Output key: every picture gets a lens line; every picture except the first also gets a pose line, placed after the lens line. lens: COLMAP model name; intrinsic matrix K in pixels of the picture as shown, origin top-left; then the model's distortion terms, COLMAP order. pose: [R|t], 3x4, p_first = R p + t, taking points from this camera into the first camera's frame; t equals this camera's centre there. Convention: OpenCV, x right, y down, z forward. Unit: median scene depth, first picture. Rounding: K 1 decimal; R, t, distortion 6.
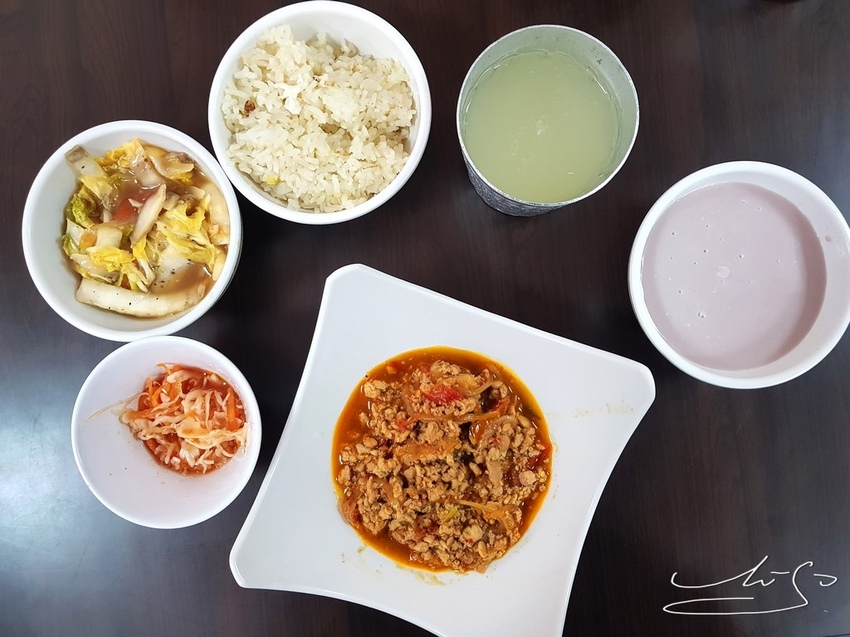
lens RADIAL K [[692.8, 0, 422.9], [0, 692.8, 316.3], [0, 0, 1]] dist [-0.027037, -0.002429]
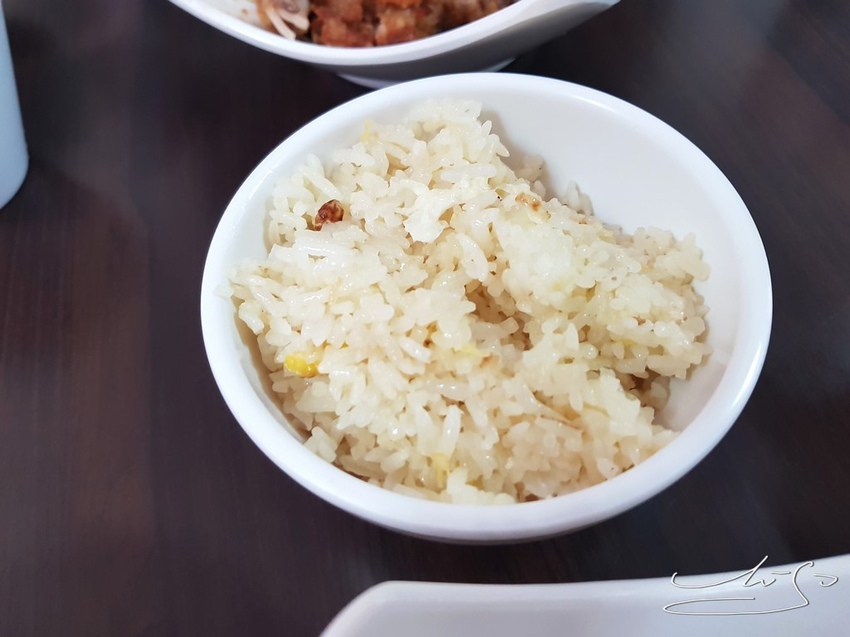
lens RADIAL K [[692.8, 0, 407.3], [0, 692.8, 321.5], [0, 0, 1]] dist [-0.027037, -0.002429]
pose [[0.917875, 0.303107, -0.256186, -0.069577], [-0.393004, 0.784073, -0.480393, -0.053392], [0.055258, 0.541622, 0.838804, 0.647945]]
